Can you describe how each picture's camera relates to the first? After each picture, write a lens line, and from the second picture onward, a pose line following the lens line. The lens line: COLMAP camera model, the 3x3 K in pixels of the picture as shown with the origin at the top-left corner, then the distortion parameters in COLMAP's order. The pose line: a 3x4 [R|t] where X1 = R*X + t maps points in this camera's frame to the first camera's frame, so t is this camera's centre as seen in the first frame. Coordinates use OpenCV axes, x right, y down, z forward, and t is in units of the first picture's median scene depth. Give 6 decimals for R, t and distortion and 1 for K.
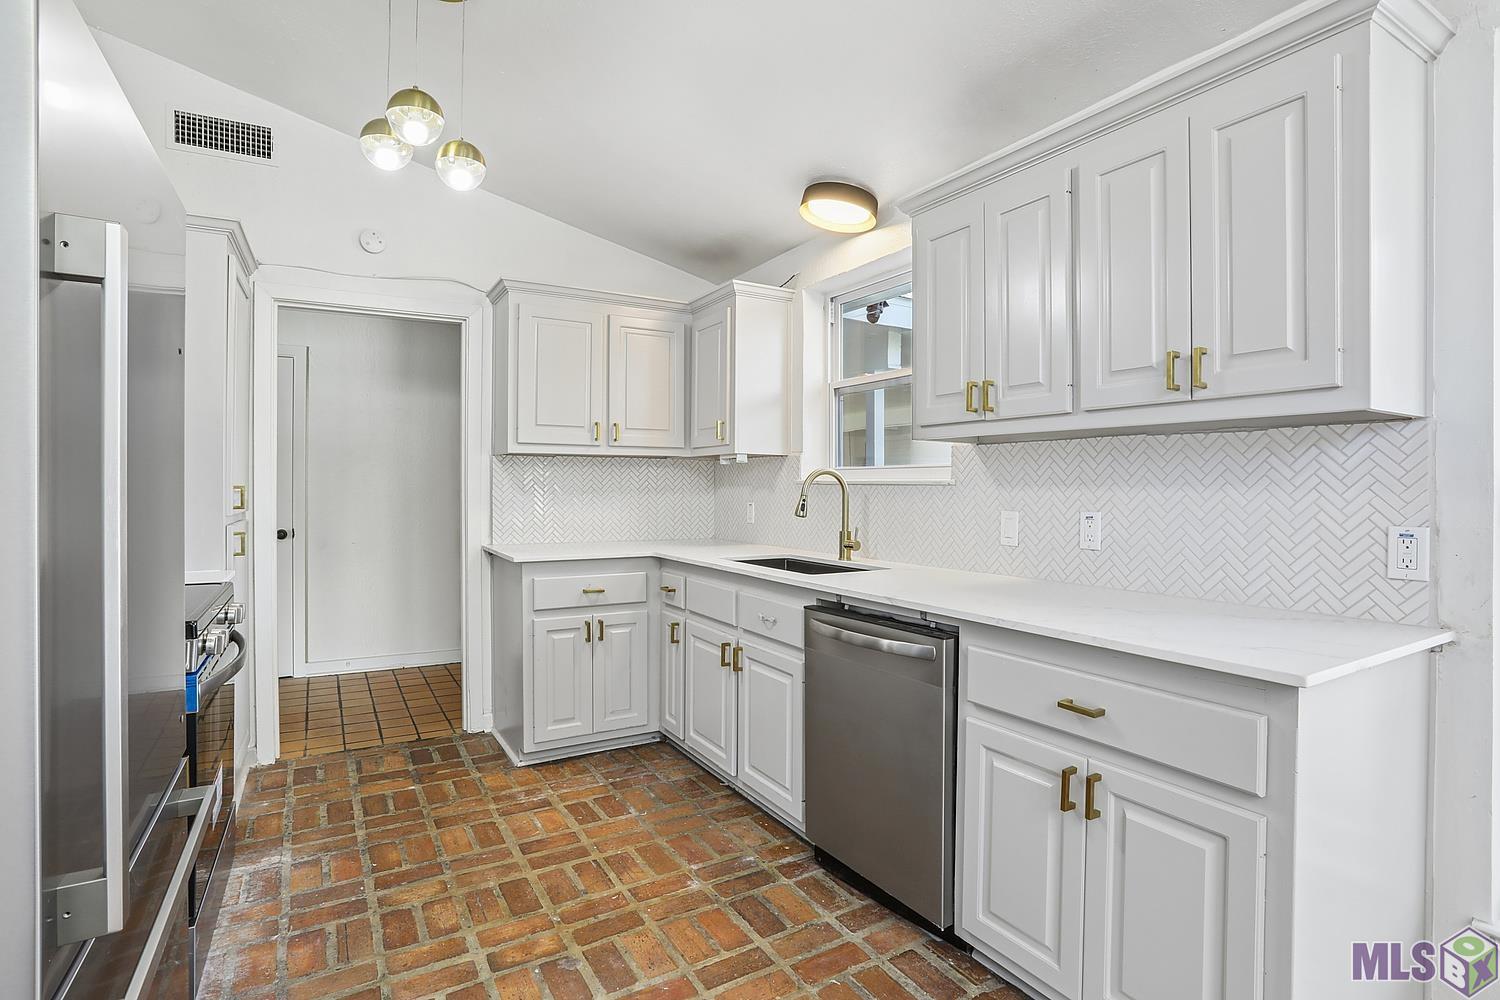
lens RADIAL K [[733.8, 0, 750.0], [0, 733.8, 500.0], [0, 0, 1]] dist [-0.067261, 0.036154]
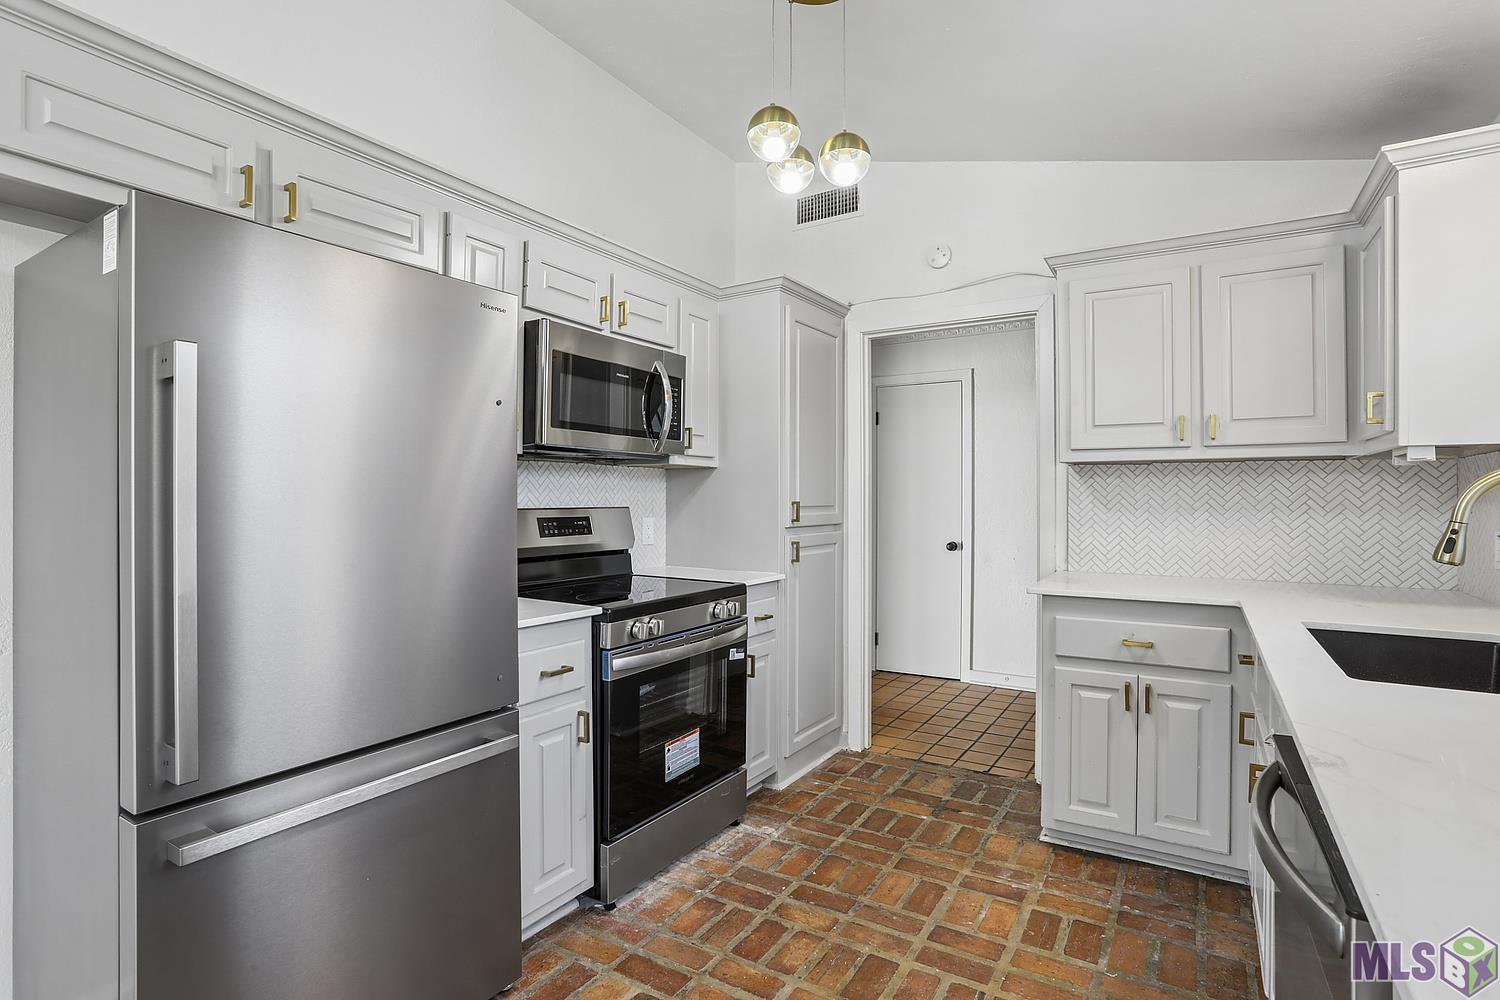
lens RADIAL K [[733.8, 0, 750.0], [0, 733.8, 500.0], [0, 0, 1]] dist [-0.067261, 0.036154]
pose [[0.465542, -0.001647, -0.885024, 0.261206], [-0.015456, 0.999831, -0.009991, -0.008367], [0.884891, 0.018330, 0.465437, 0.323554]]
